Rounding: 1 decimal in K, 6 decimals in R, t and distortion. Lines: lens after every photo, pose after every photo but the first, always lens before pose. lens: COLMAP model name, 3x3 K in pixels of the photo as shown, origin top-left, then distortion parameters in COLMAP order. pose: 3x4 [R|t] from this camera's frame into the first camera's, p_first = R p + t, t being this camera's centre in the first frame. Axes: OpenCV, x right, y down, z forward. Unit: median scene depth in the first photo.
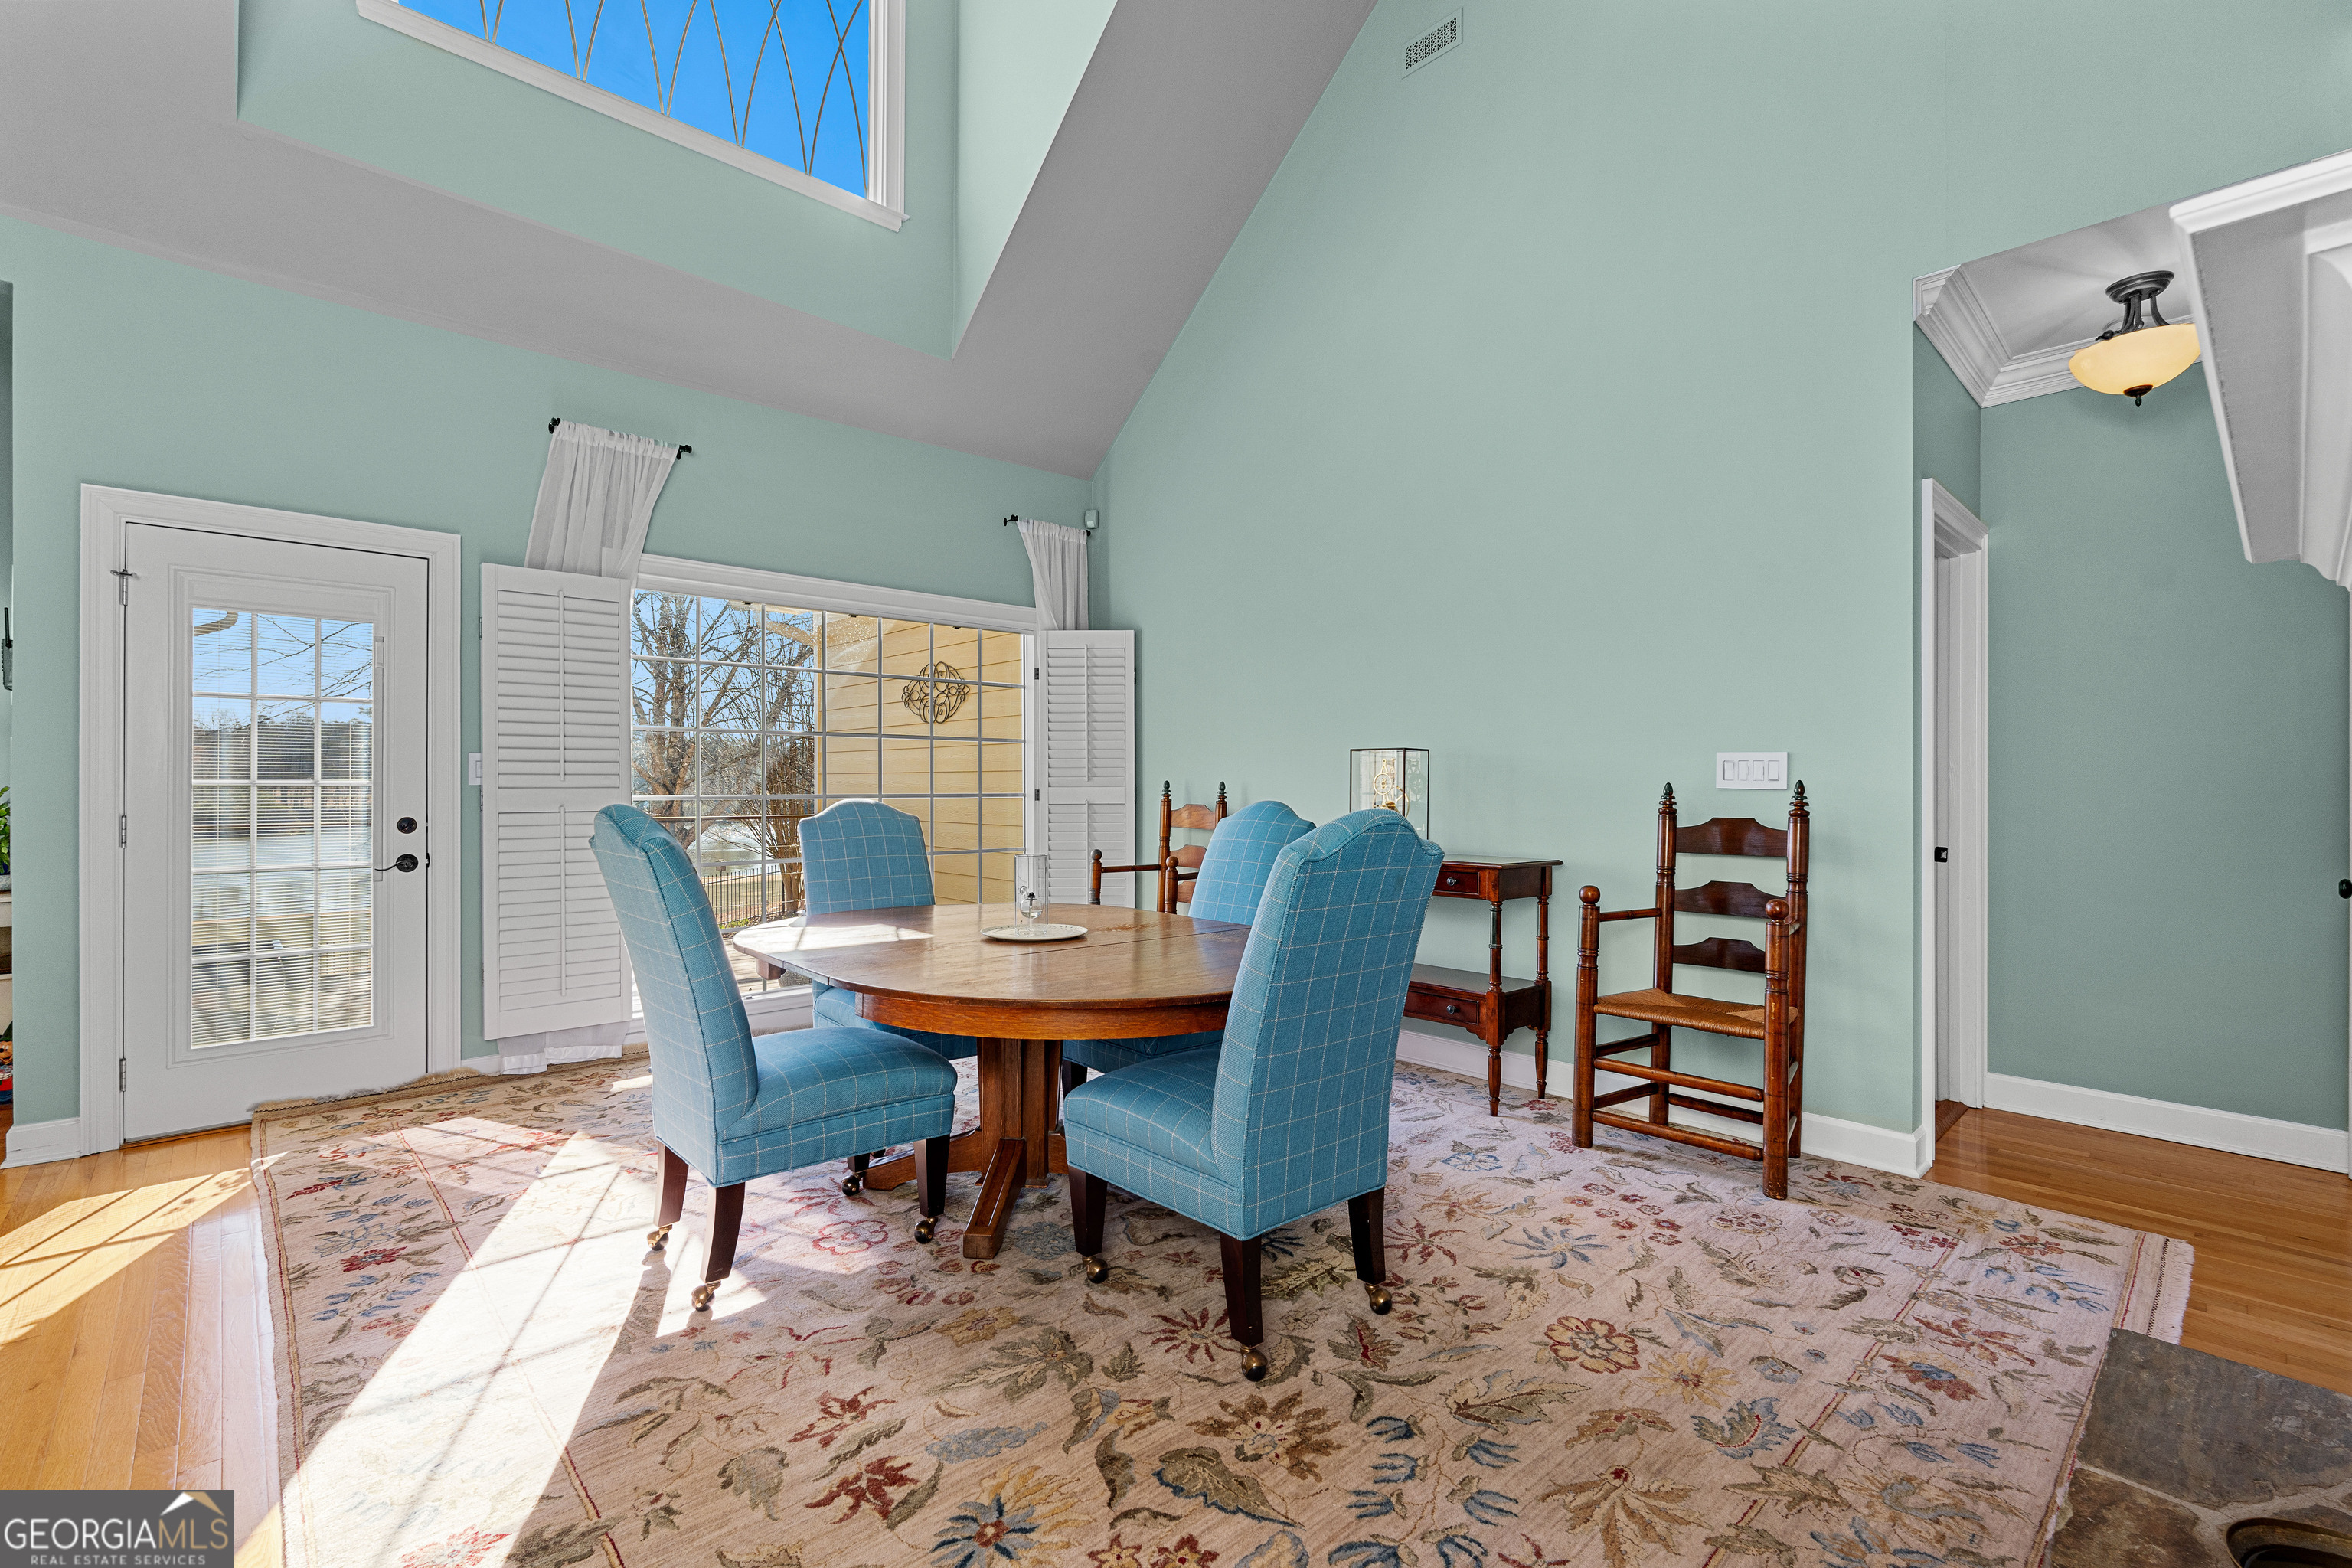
lens RADIAL K [[1032.9, 0, 1182.8], [0, 1032.9, 783.8], [0, 0, 1]] dist [-0.002913, 0.000373]
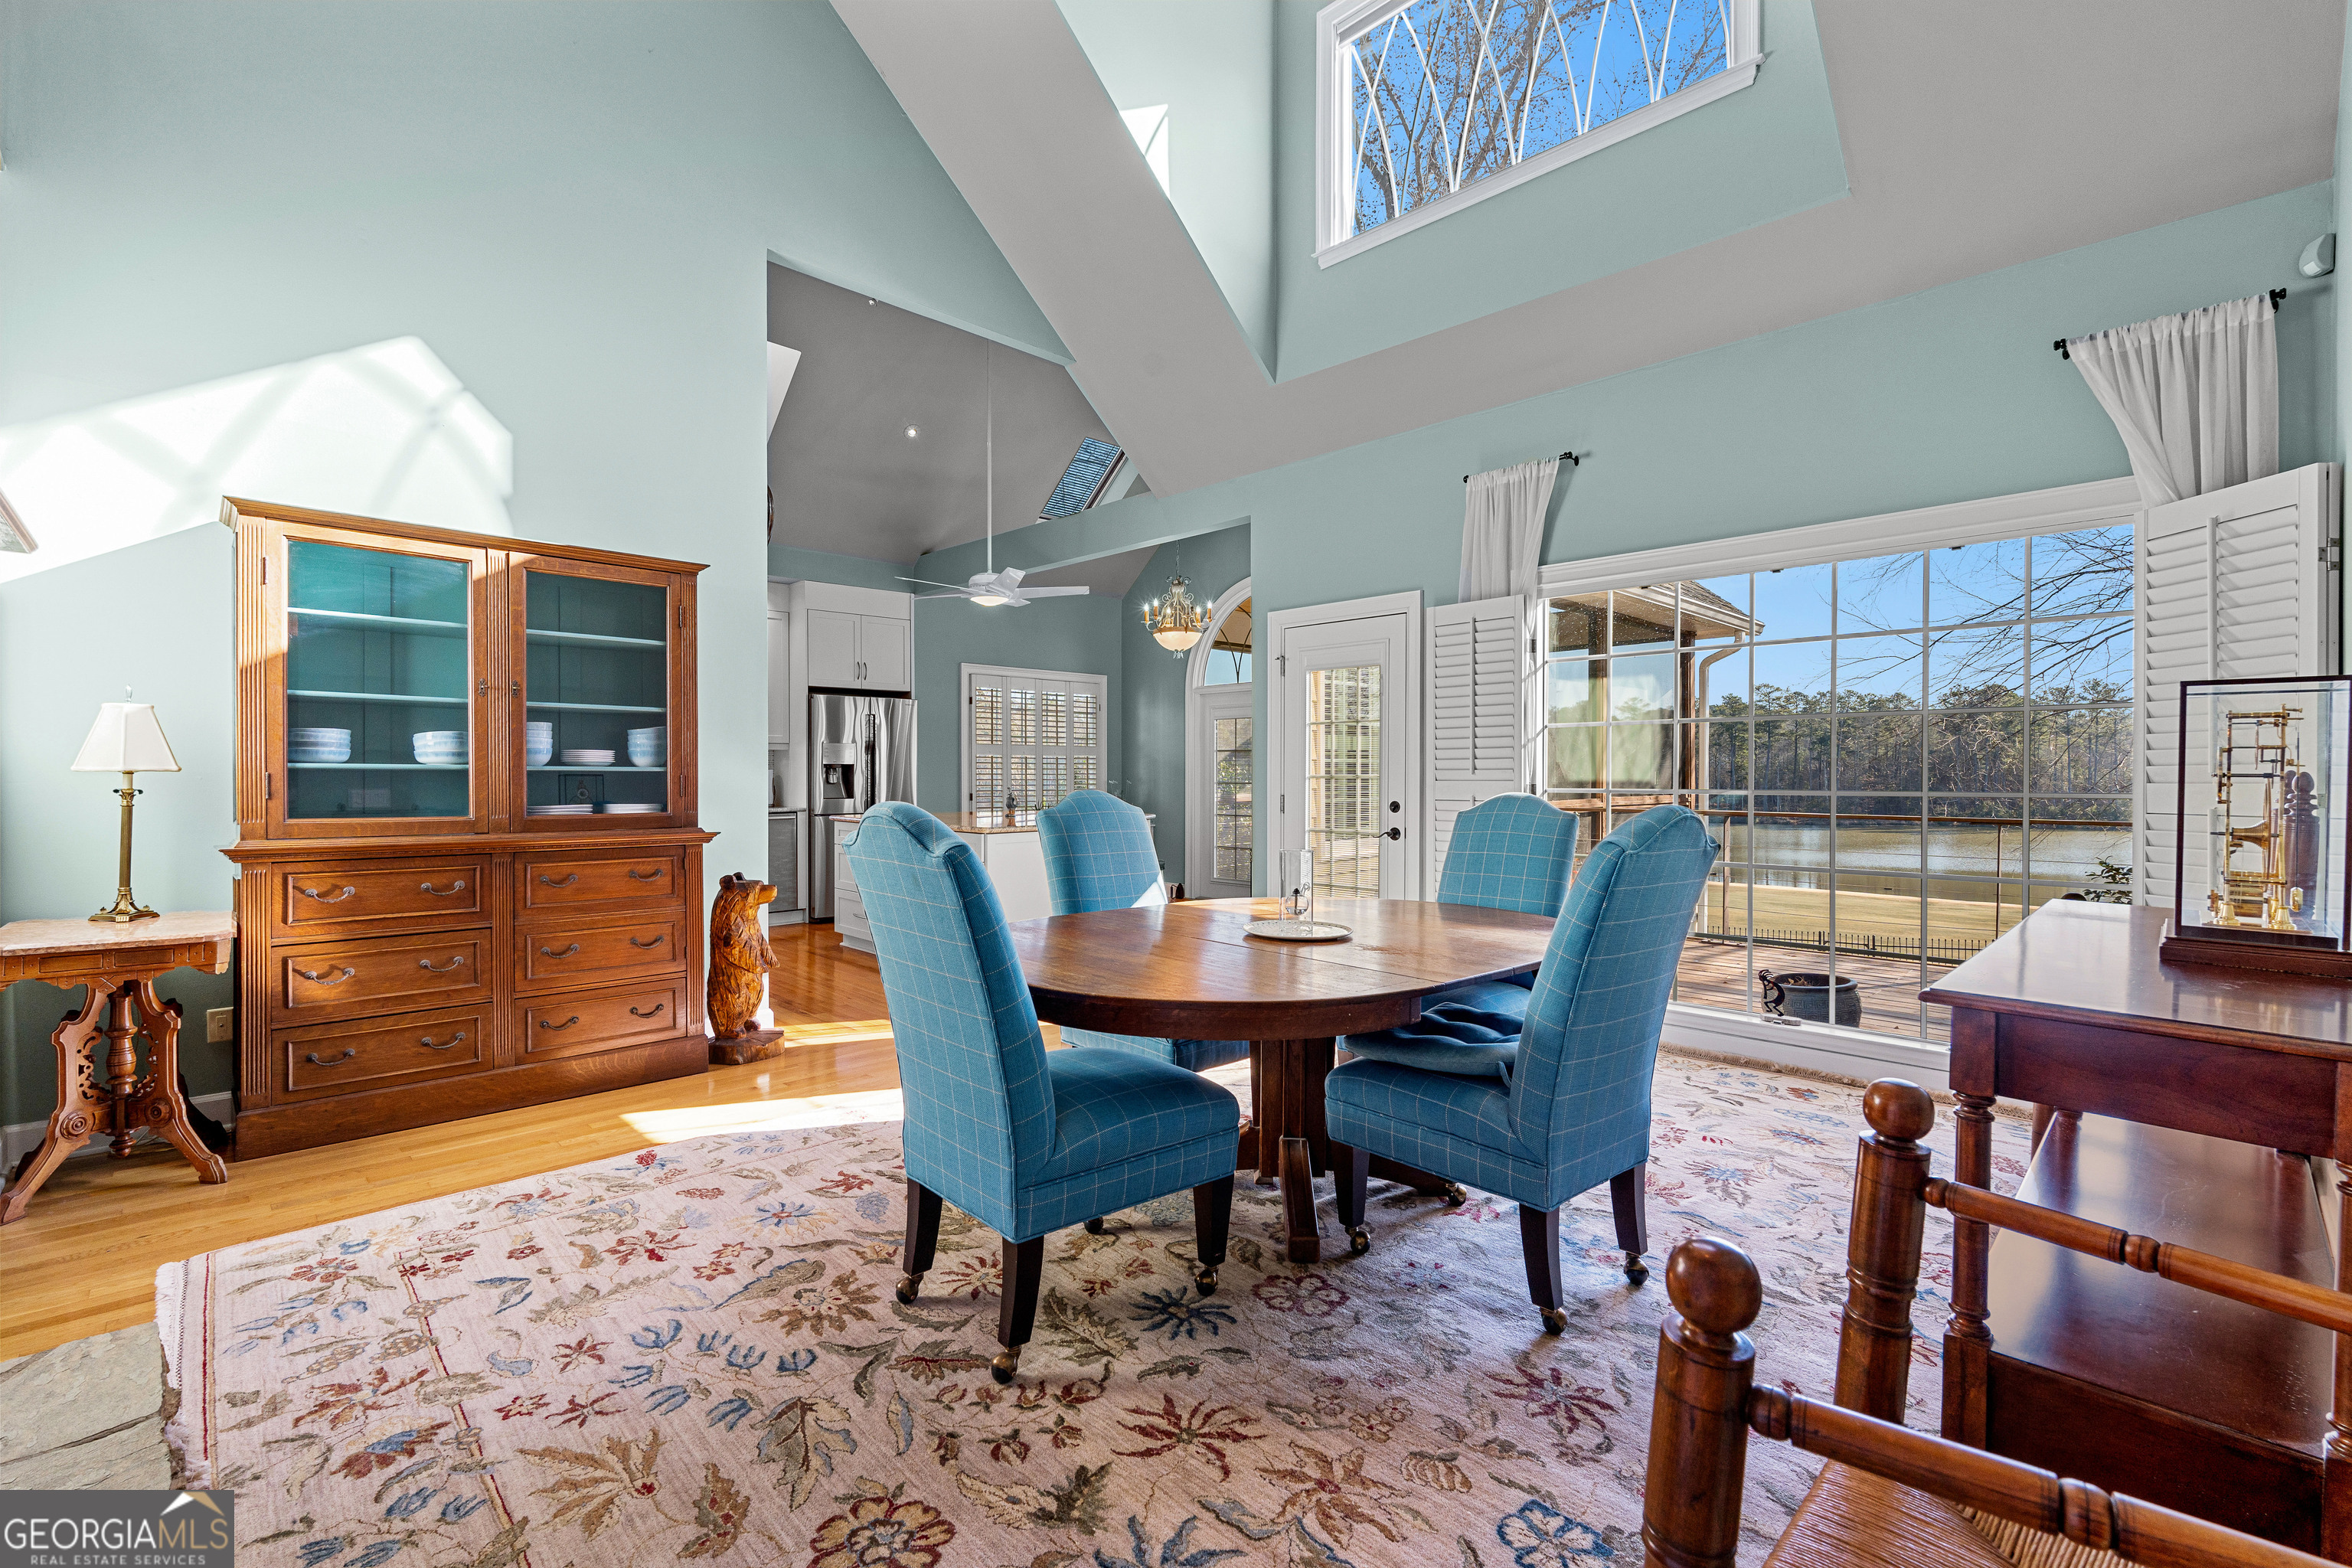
lens RADIAL K [[1027.8, 0, 1174.3], [0, 1027.8, 785.9], [0, 0, 1]] dist [-0.002209, -0.000461]
pose [[0.020317, 0.008609, -0.999757, 0.791144], [-0.000350, 0.999963, 0.008603, -0.000210], [0.999794, 0.000175, 0.020319, 0.838492]]
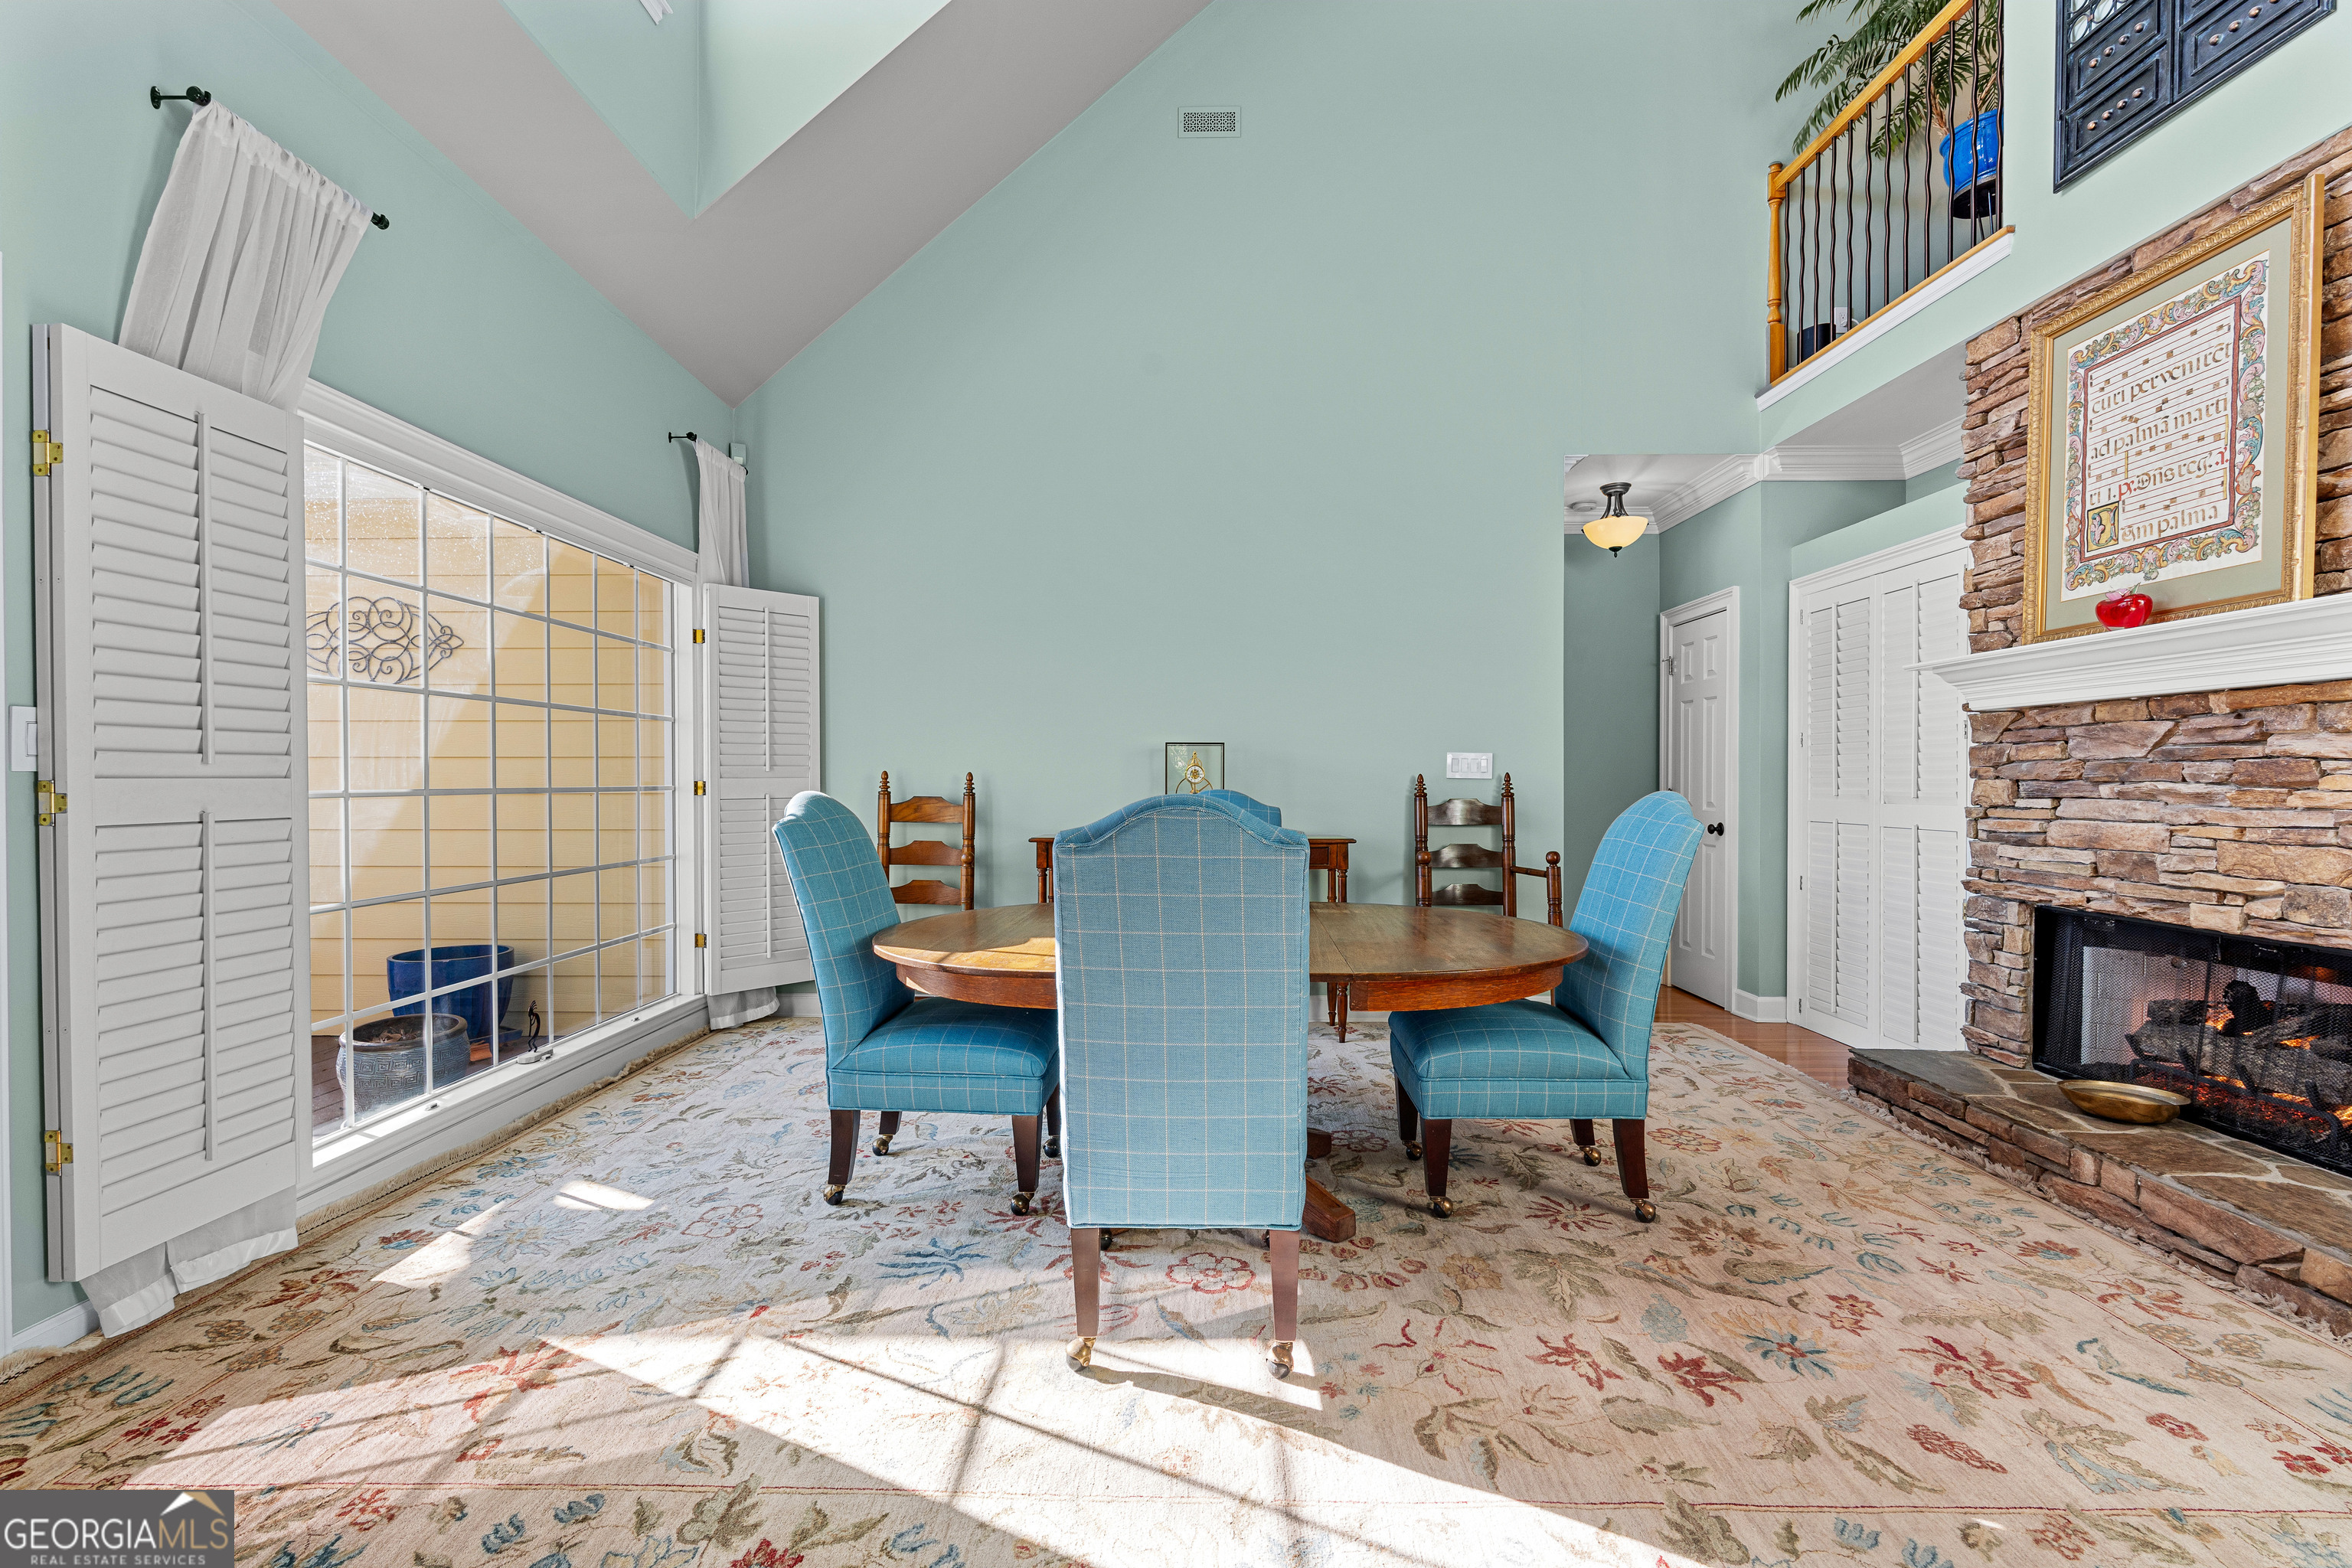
lens RADIAL K [[1018.1, 0, 1184.8], [0, 1018.1, 785.8], [0, 0, 1]] dist [-0.001132, -0.000487]
pose [[0.690205, -0.004604, 0.723599, -0.845982], [-0.000954, 0.999973, 0.007272, 0.005315], [-0.723613, -0.005710, 0.690182, 0.349494]]
